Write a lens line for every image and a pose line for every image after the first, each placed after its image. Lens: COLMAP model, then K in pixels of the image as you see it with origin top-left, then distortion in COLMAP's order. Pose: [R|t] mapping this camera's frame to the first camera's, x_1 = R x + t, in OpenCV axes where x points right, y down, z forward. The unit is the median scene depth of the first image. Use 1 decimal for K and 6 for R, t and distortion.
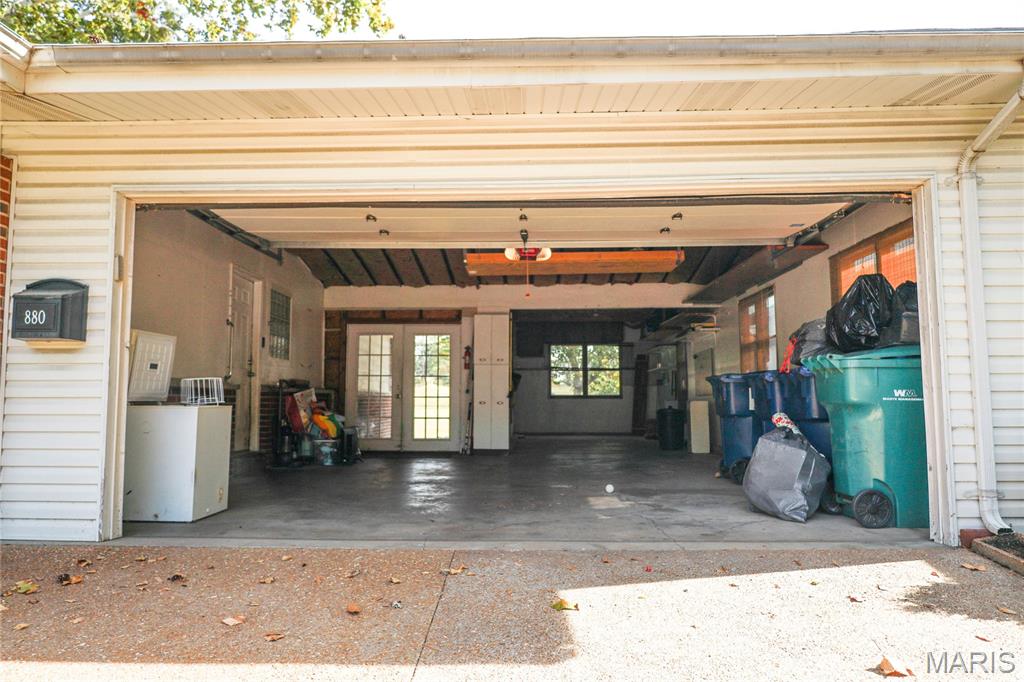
lens RADIAL K [[702.3, 0, 509.2], [0, 702.3, 342.6], [0, 0, 1]] dist [-0.006746, -0.001365]
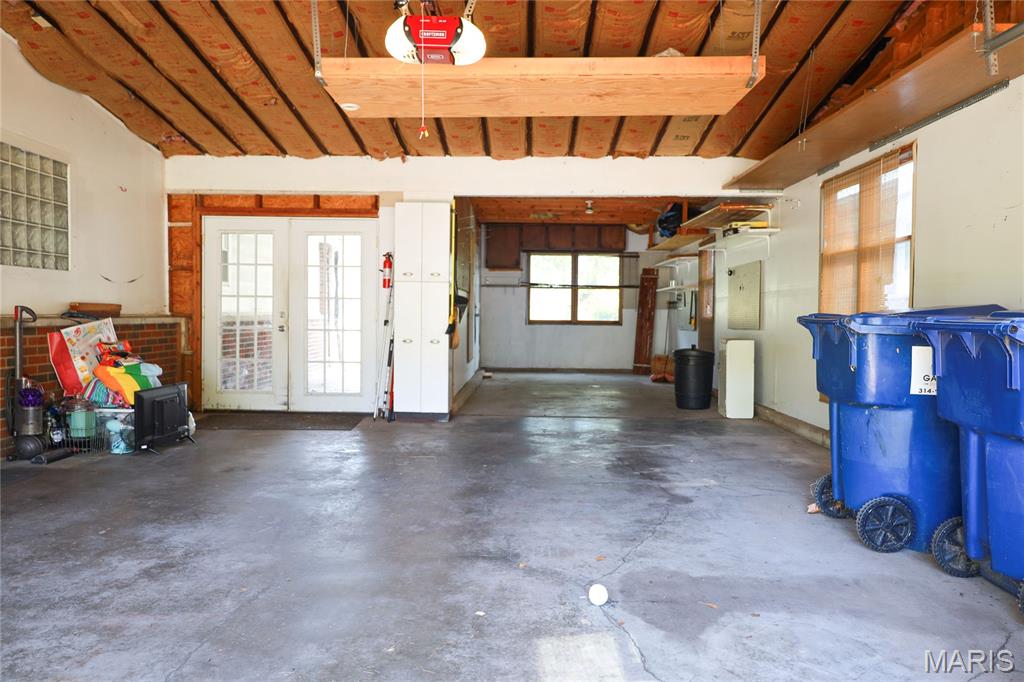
lens RADIAL K [[702.3, 0, 514.2], [0, 702.3, 338.0], [0, 0, 1]] dist [-0.006746, -0.001365]
pose [[0.999861, 0.011024, 0.012469, 0.049032], [-0.012418, 0.992941, 0.117959, 0.005690], [-0.011081, -0.118098, 0.992940, 0.344074]]
